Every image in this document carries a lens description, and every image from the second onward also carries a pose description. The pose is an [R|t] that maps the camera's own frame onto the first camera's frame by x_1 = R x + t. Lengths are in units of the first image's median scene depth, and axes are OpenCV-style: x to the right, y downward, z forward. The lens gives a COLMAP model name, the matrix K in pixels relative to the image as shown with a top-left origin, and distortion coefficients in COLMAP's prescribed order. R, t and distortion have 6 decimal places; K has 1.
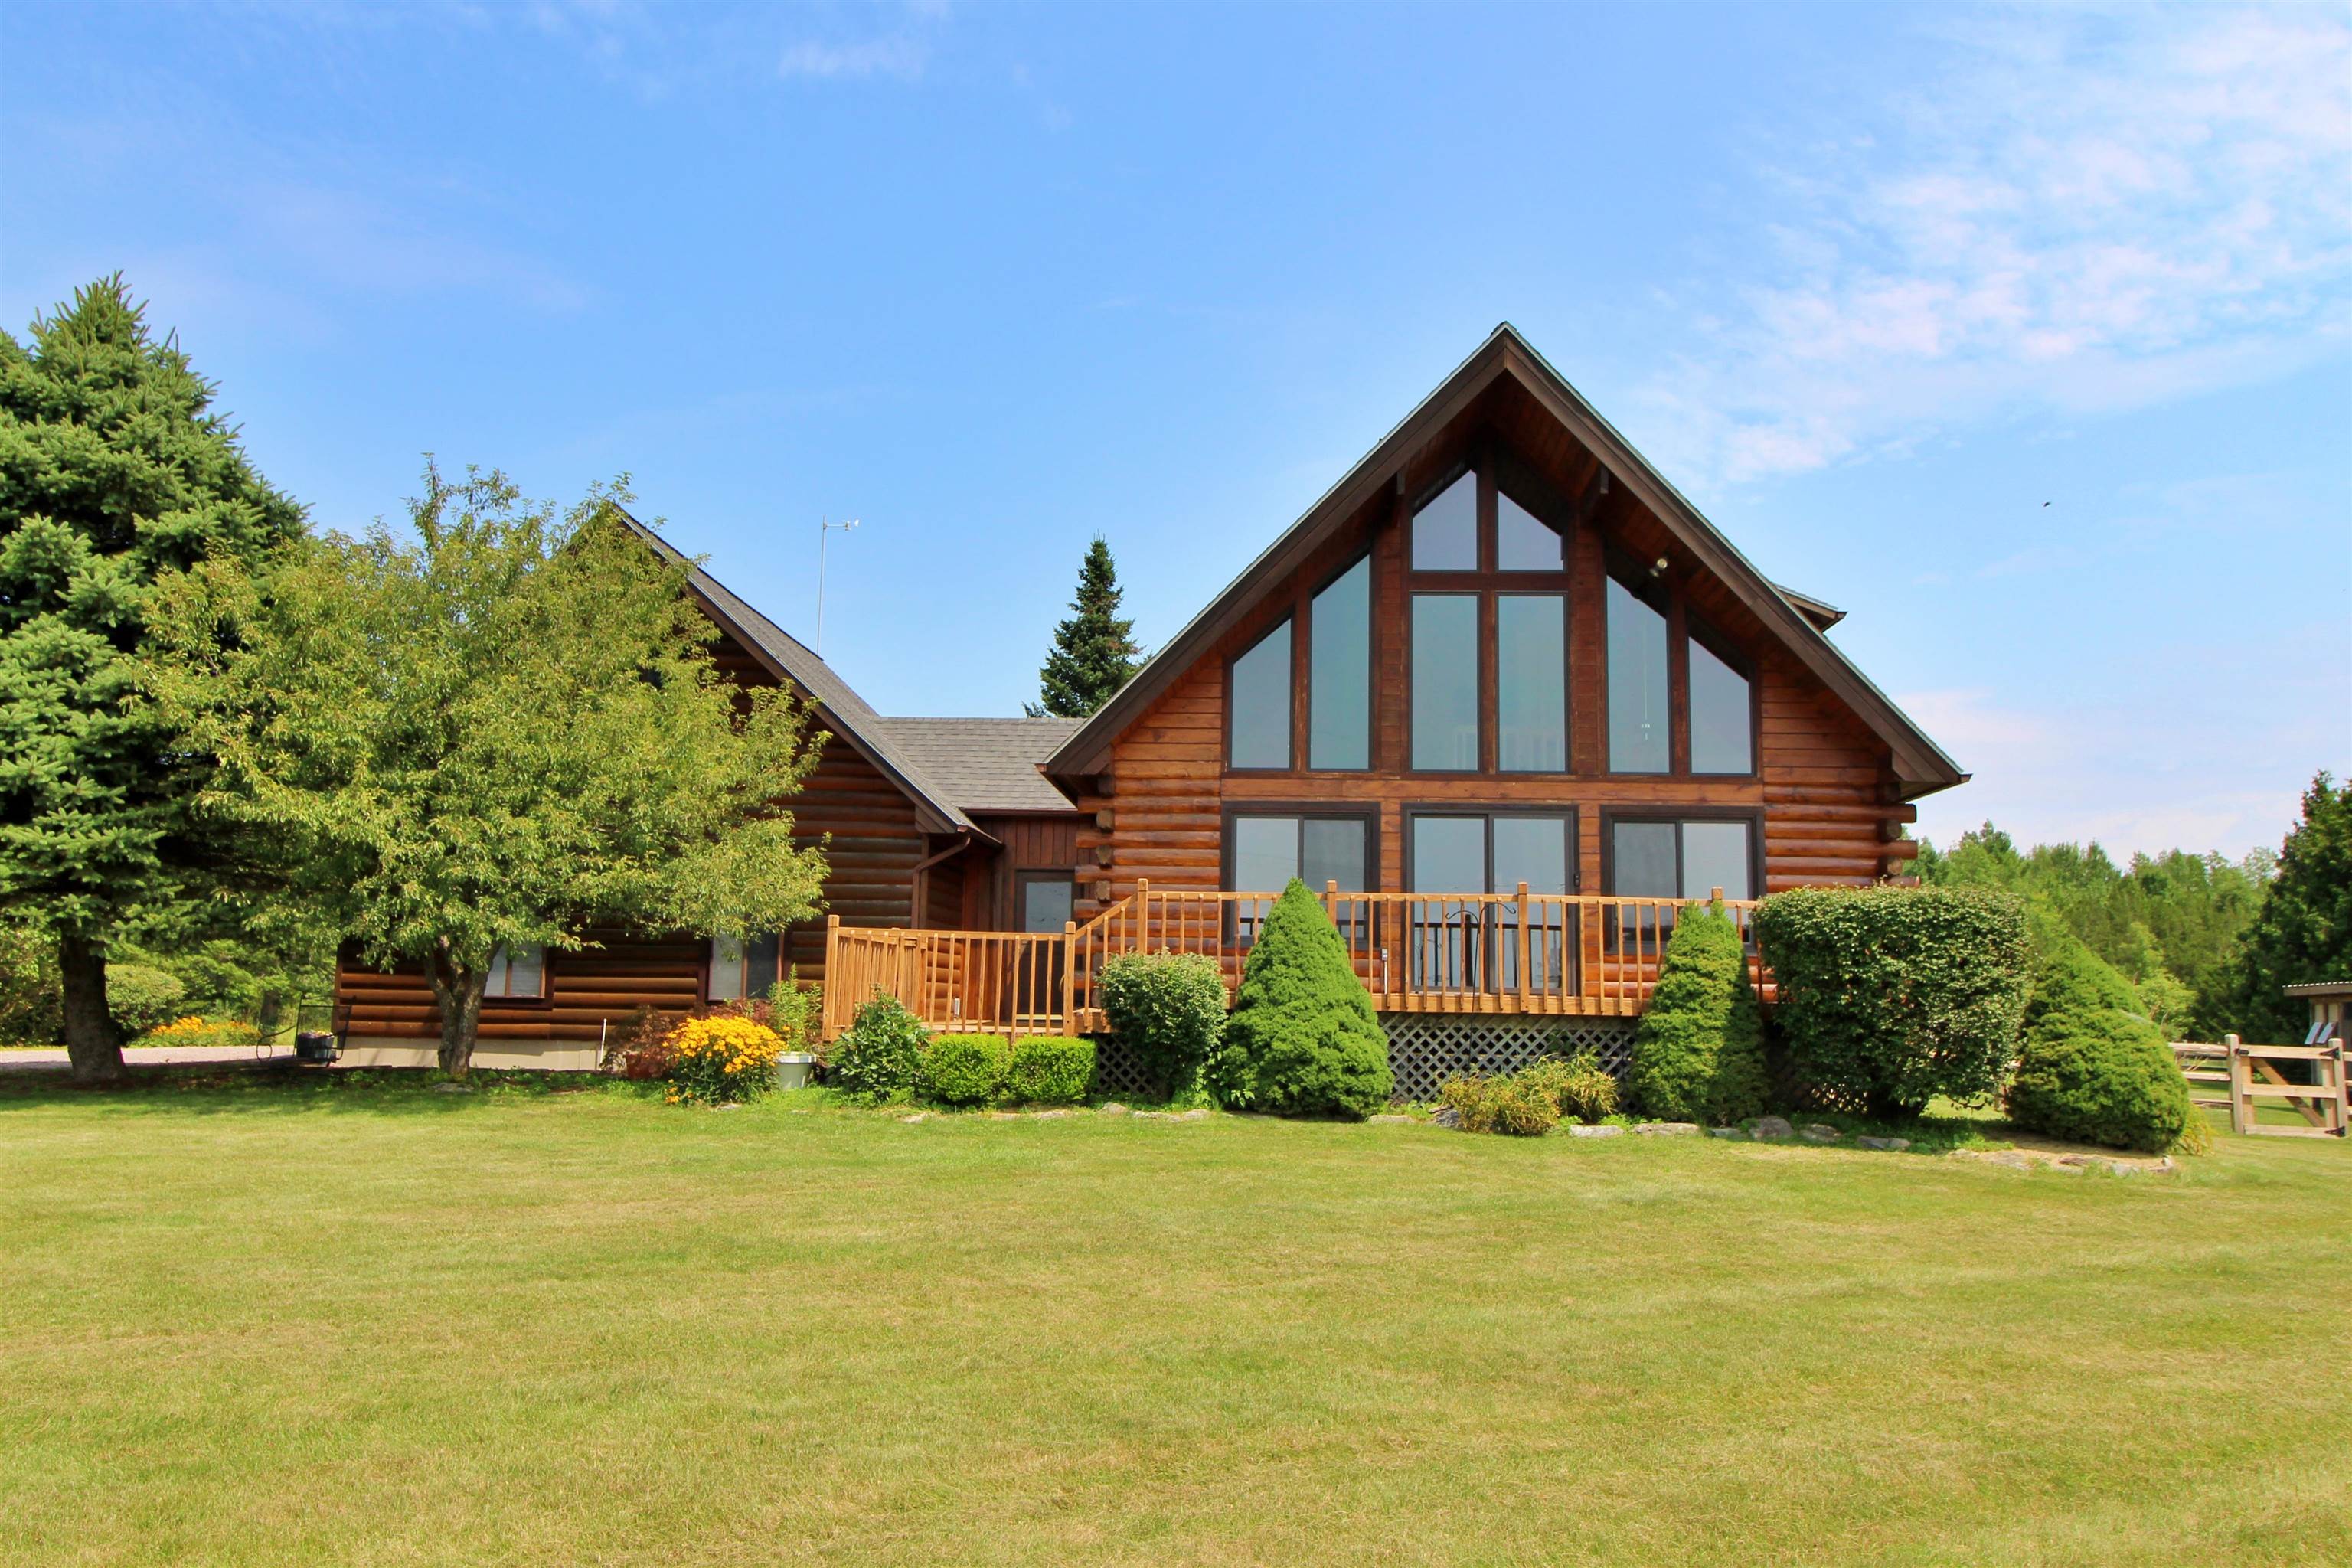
lens RADIAL K [[1747.7, 0, 1158.0], [0, 1747.7, 775.1], [0, 0, 1]] dist [0.014064, 0.000722]
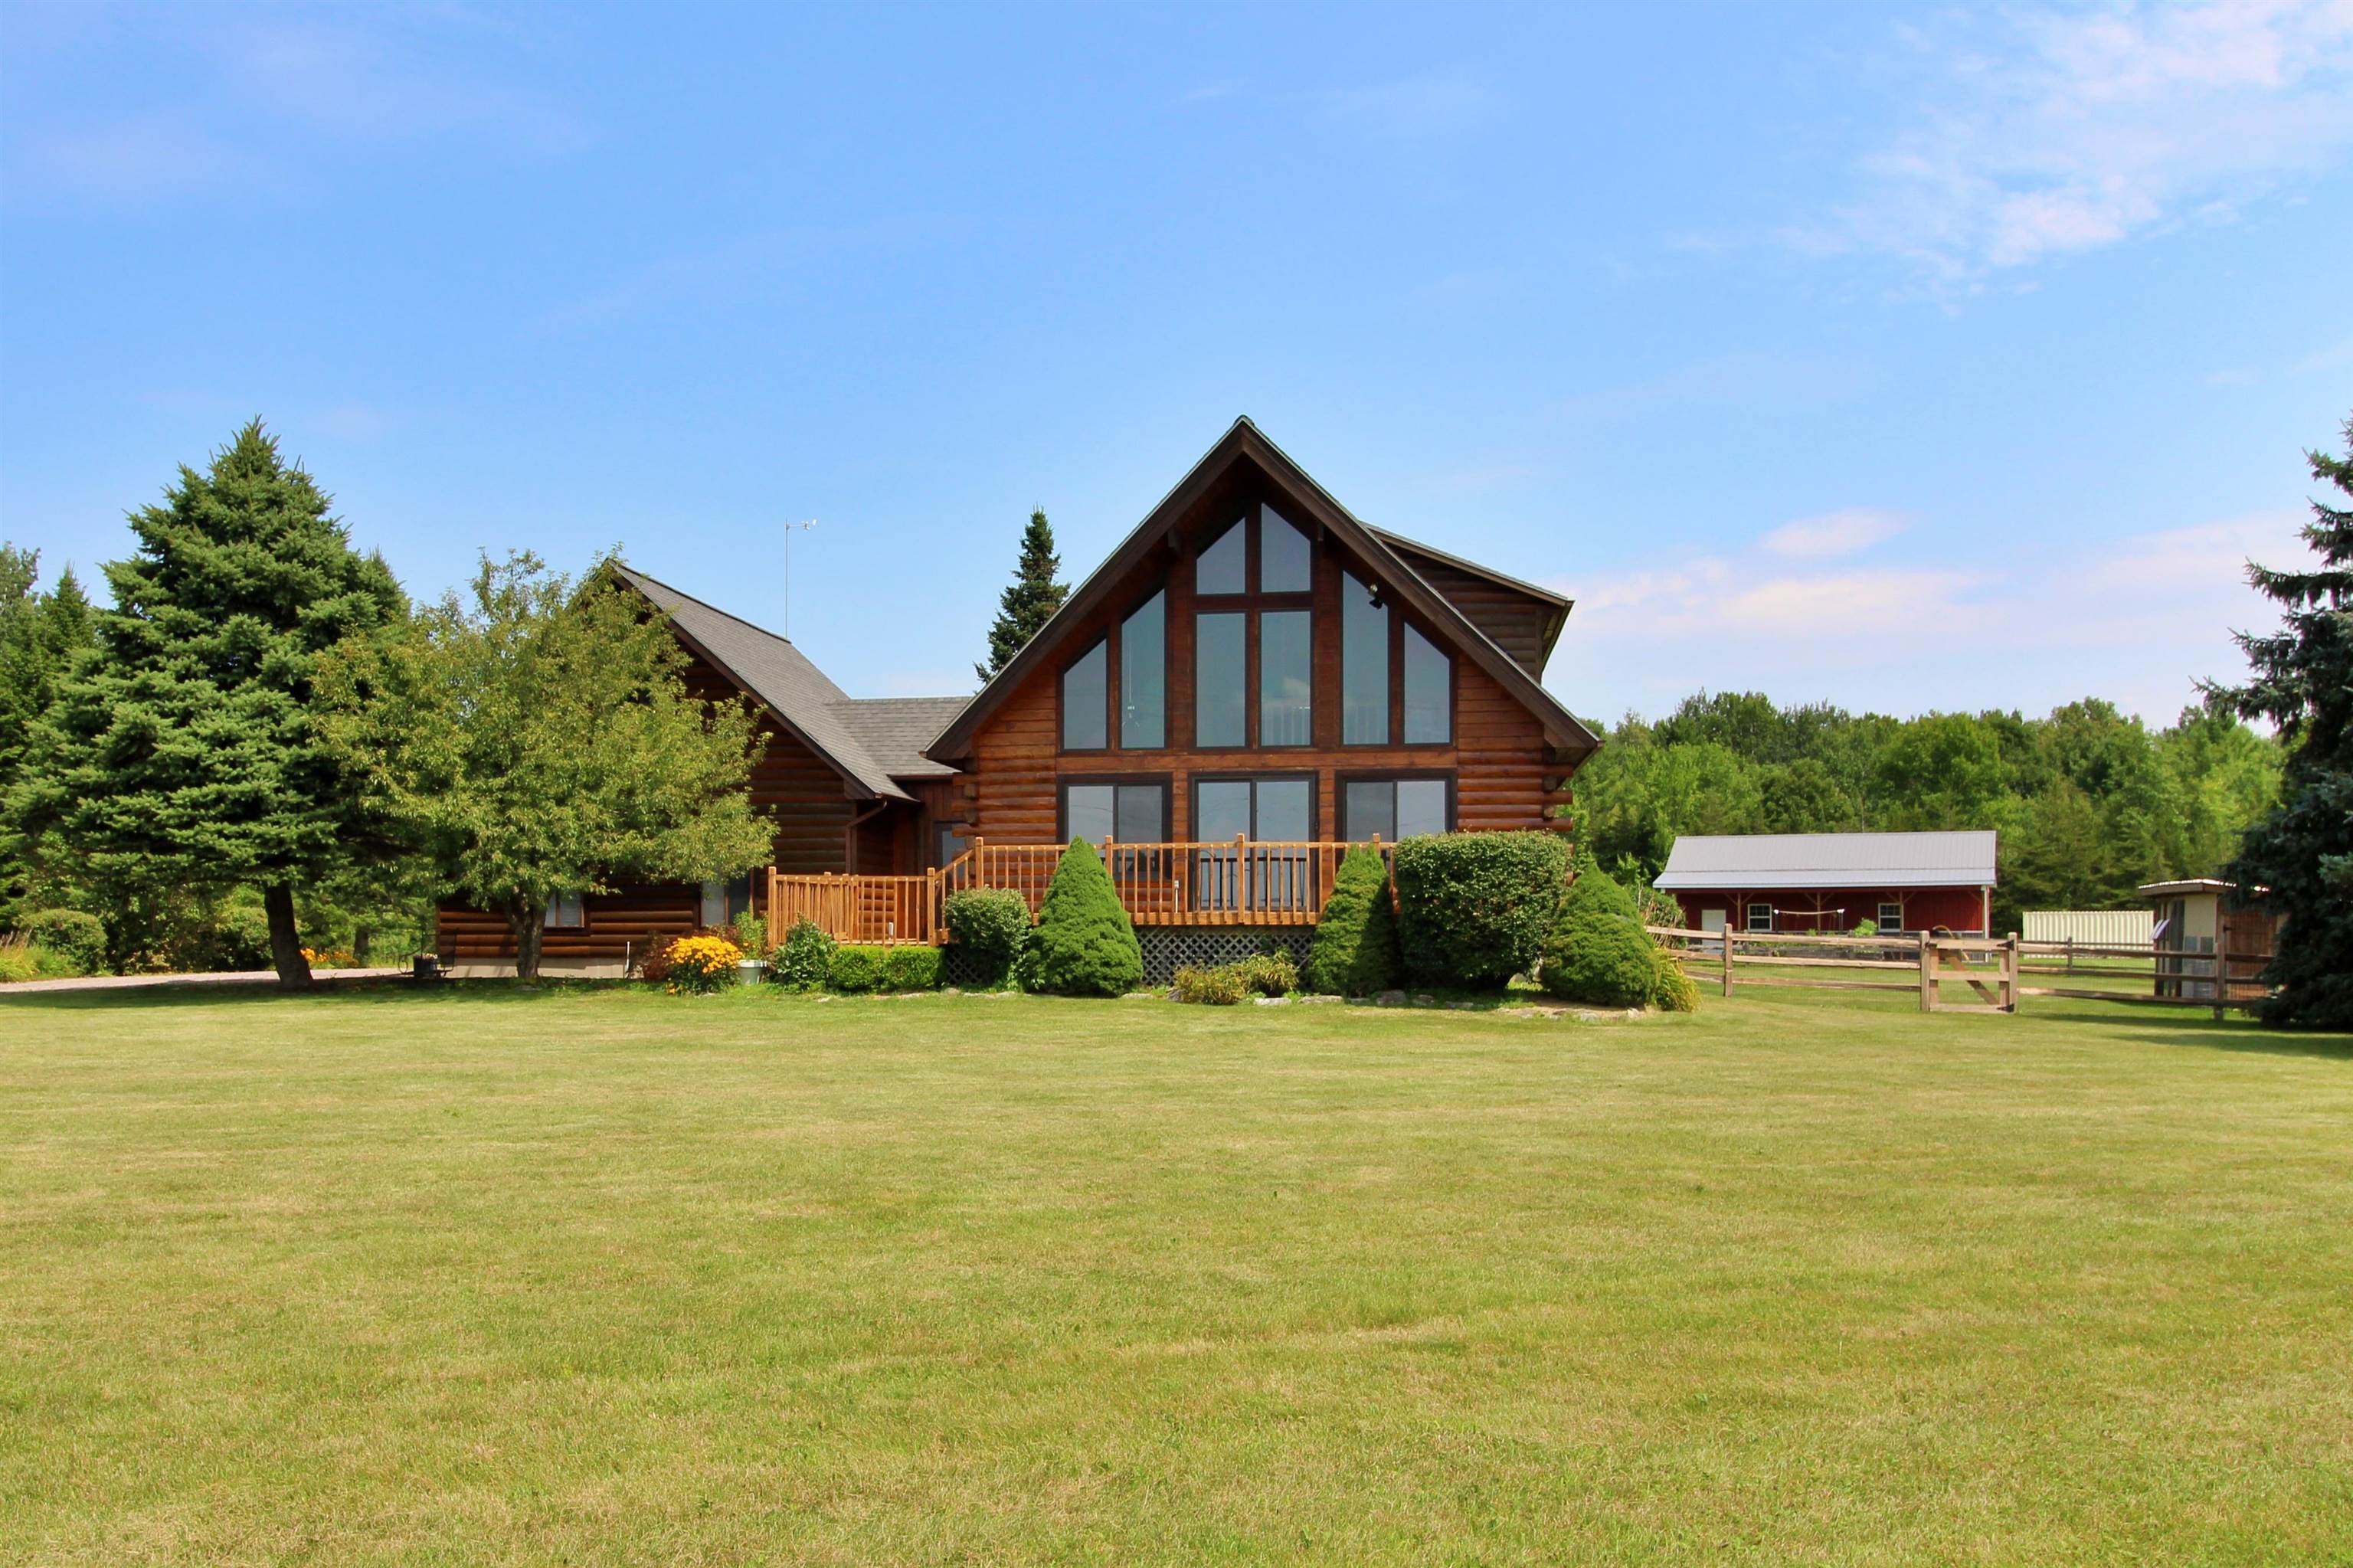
lens RADIAL K [[2050.7, 0, 1004.4], [0, 2050.7, 925.1], [0, 0, 1]] dist [0.031376, -0.001477]
pose [[0.991434, -0.018621, -0.129276, 0.224216], [0.034939, 0.991525, 0.125133, -0.078184], [0.125850, -0.128578, 0.983682, -0.658595]]
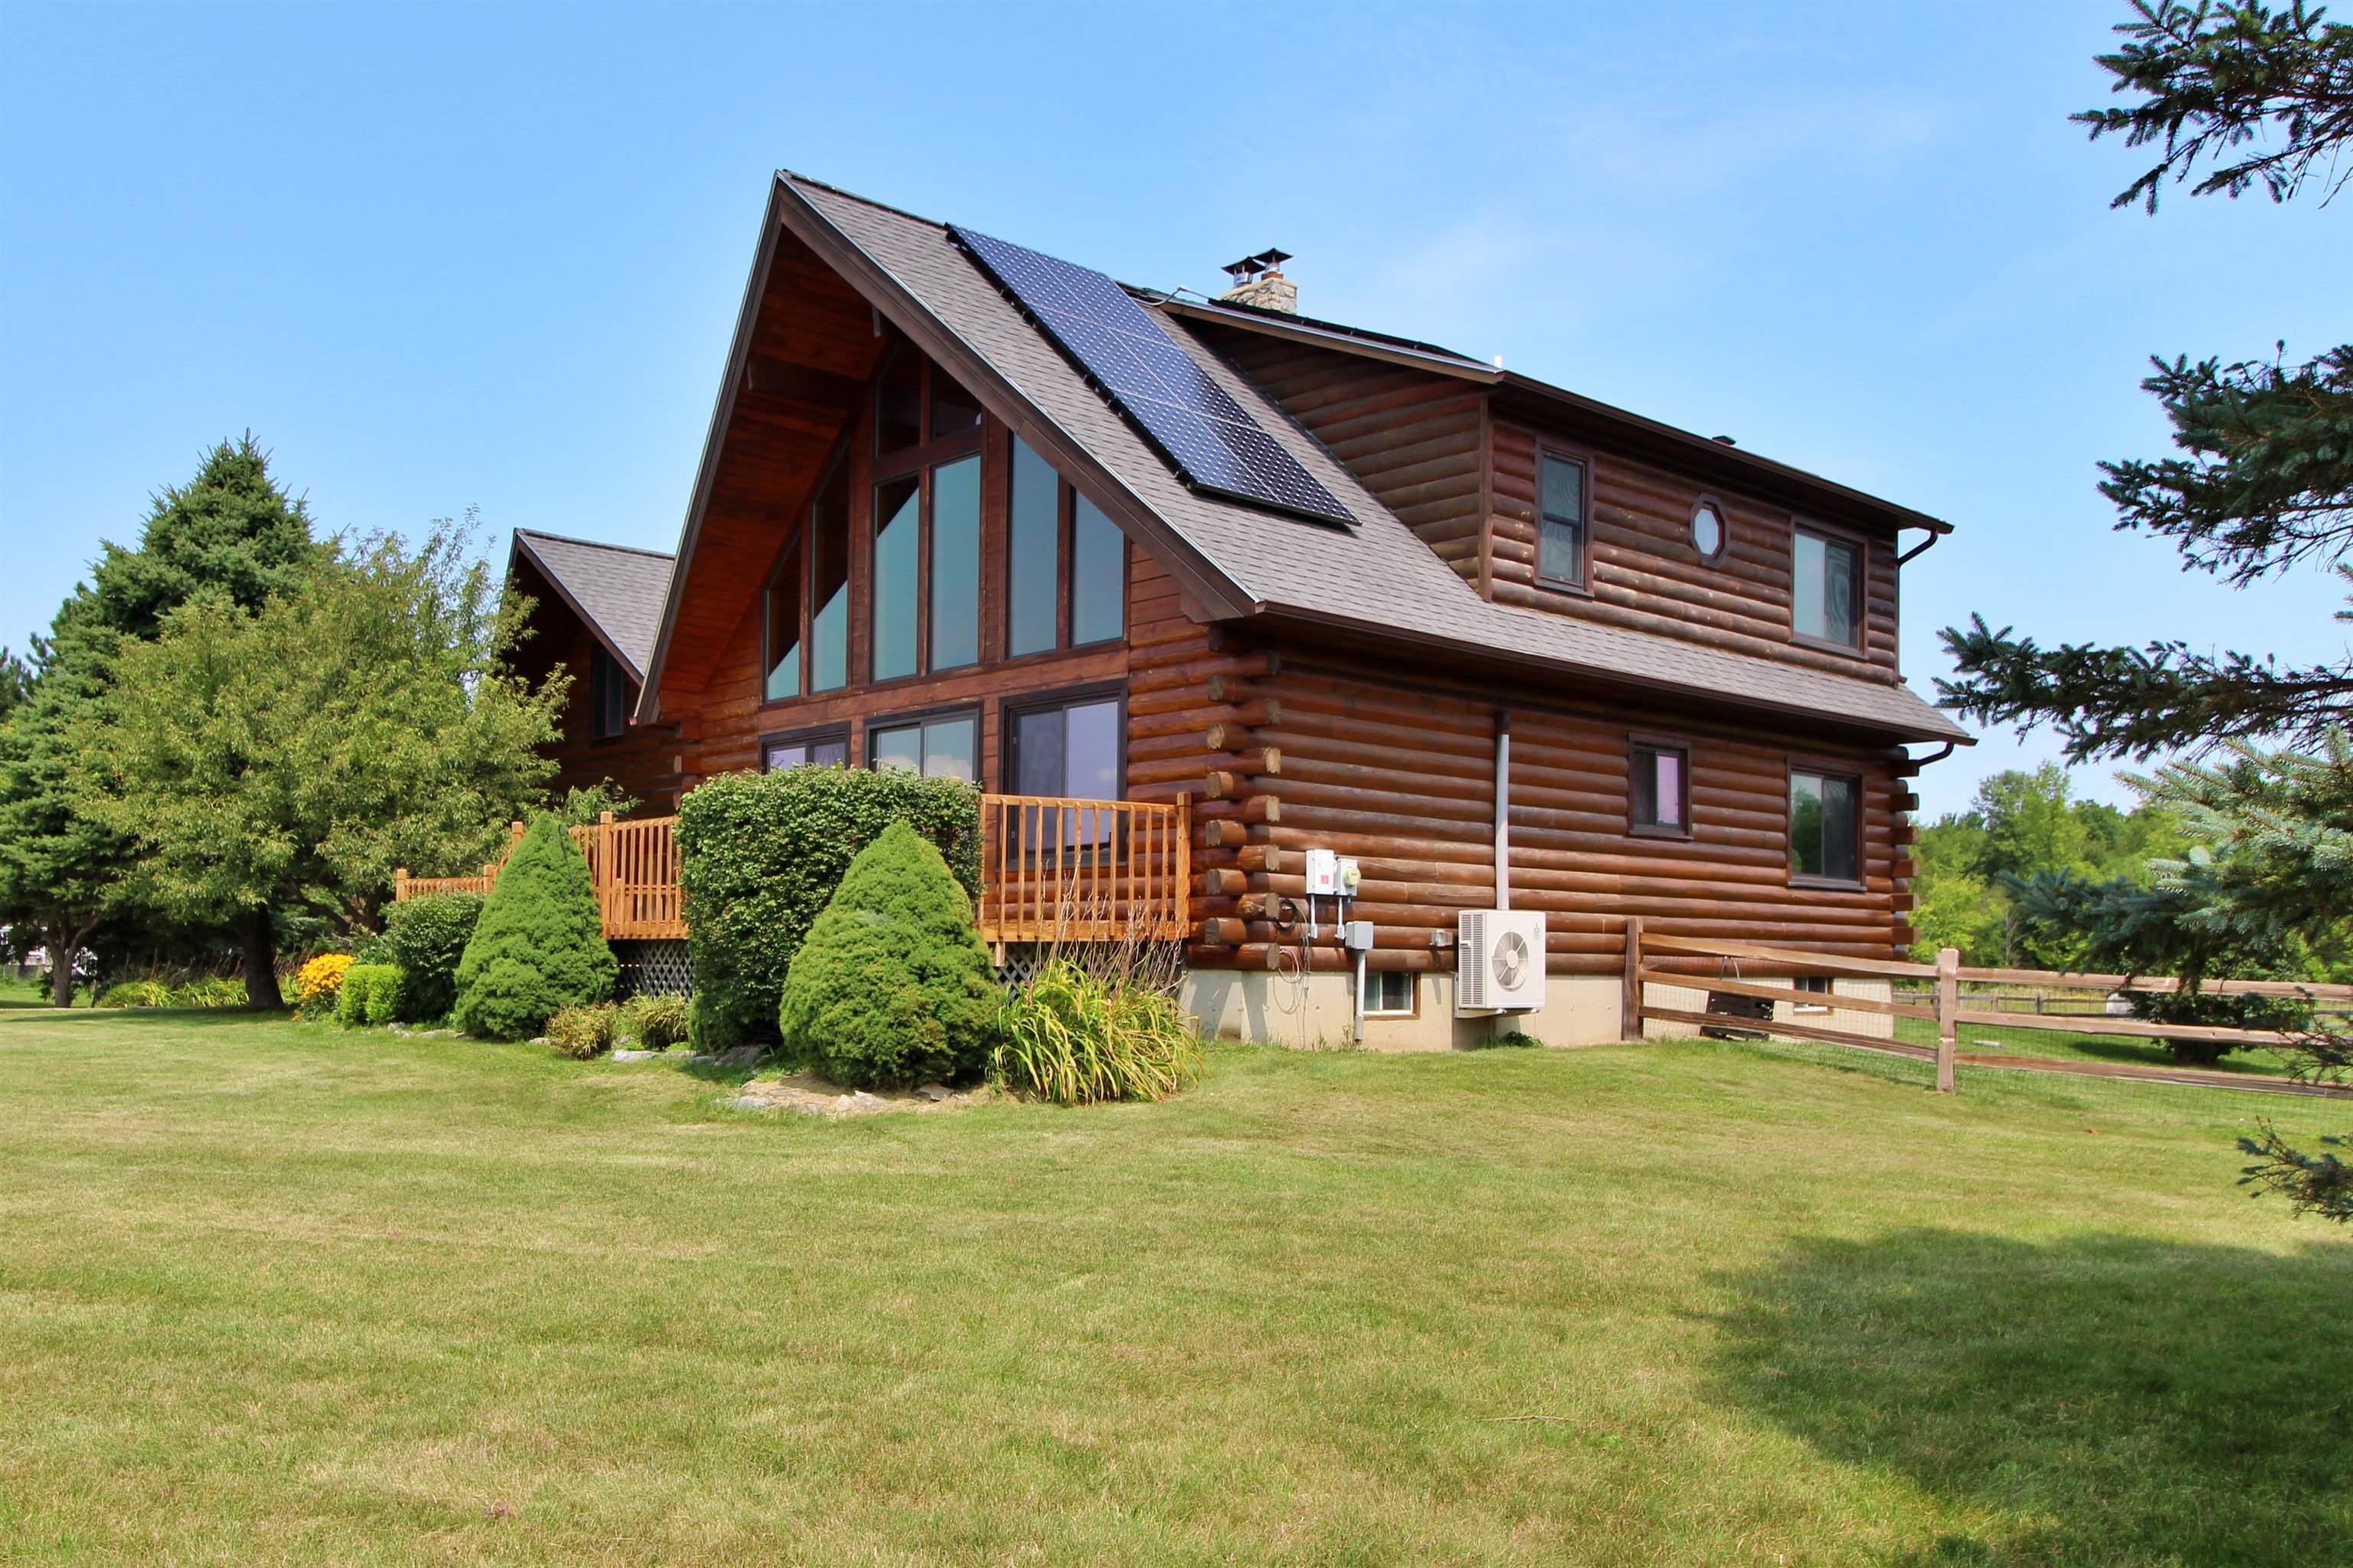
lens RADIAL K [[1919.3, 0, 1037.8], [0, 1919.3, 868.2], [0, 0, 1]] dist [0.066465, -0.151244]
pose [[0.694857, -0.047795, -0.717558, 1.033415], [0.095470, 0.995088, 0.026169, 0.085200], [0.712782, -0.086689, 0.696007, 0.392550]]
